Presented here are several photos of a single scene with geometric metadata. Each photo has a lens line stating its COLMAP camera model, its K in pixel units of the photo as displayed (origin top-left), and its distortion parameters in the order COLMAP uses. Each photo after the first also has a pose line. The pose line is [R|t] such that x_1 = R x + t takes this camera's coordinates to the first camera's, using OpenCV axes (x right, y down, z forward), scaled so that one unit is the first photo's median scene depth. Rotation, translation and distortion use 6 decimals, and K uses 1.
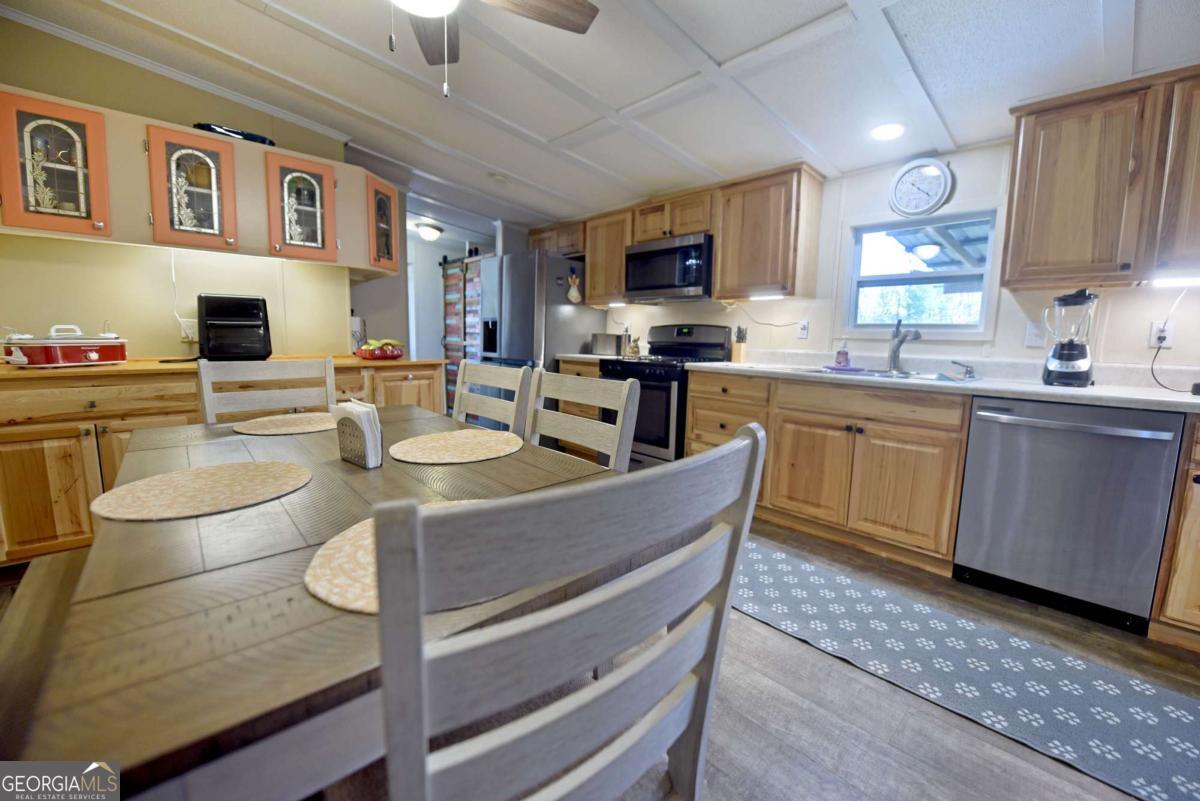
lens RADIAL K [[477.1, 0, 600.3], [0, 477.1, 396.1], [0, 0, 1]] dist [-0.015154, -0.002107]
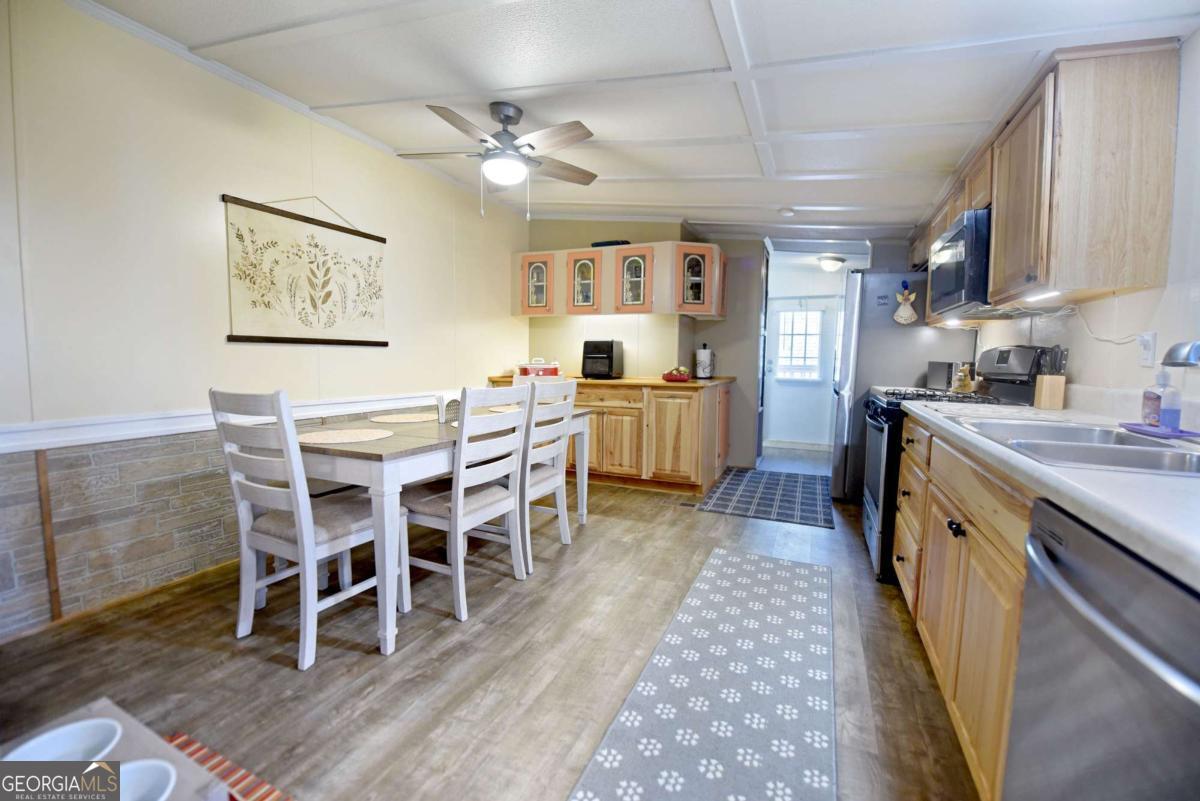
lens RADIAL K [[477.1, 0, 601.7], [0, 477.1, 396.5], [0, 0, 1]] dist [-0.015154, -0.002107]
pose [[0.393806, 0.059241, -0.917282, 0.800022], [-0.120385, 0.992649, 0.012425, -0.036133], [0.911276, 0.105534, 0.398043, 0.363951]]
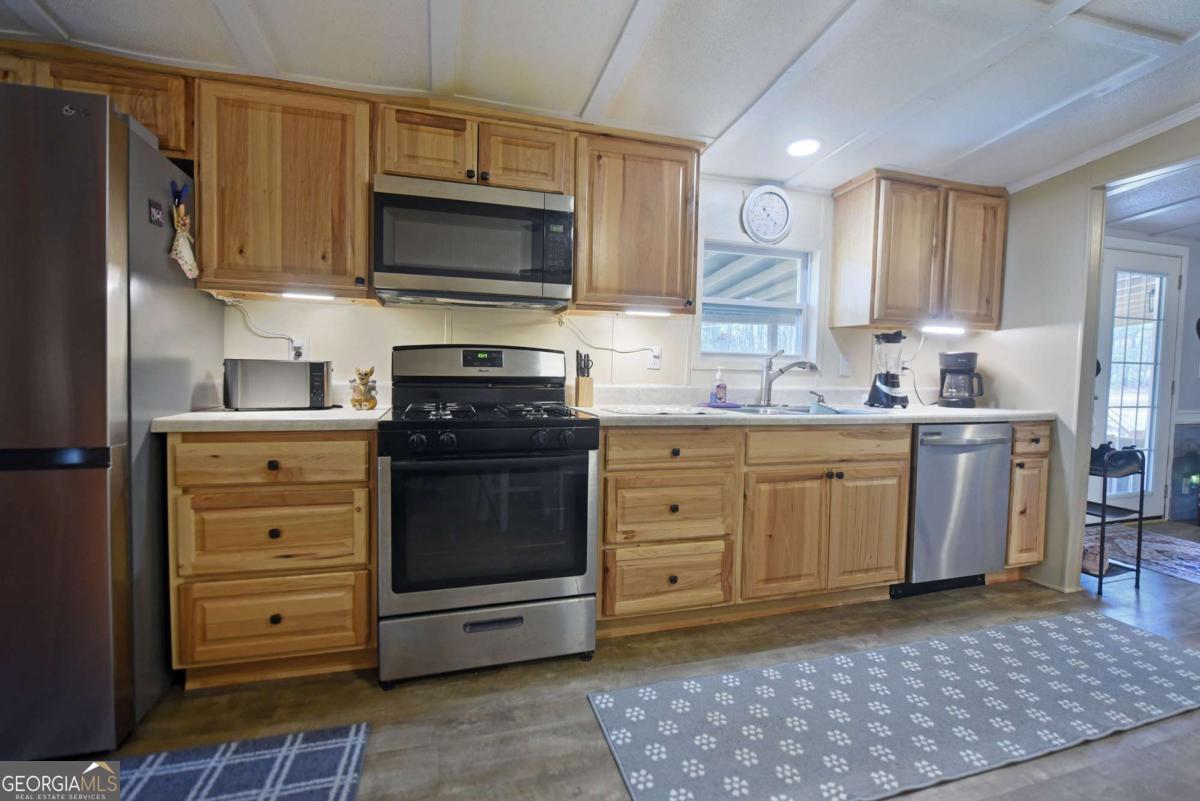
lens RADIAL K [[538.5, 0, 599.2], [0, 538.5, 393.8], [0, 0, 1]] dist [-0.012812, 0.000120]
pose [[0.431508, -0.054513, 0.900461, -0.492770], [0.103176, 0.994605, 0.010770, -0.124112], [-0.896190, 0.088258, 0.434804, 0.873807]]
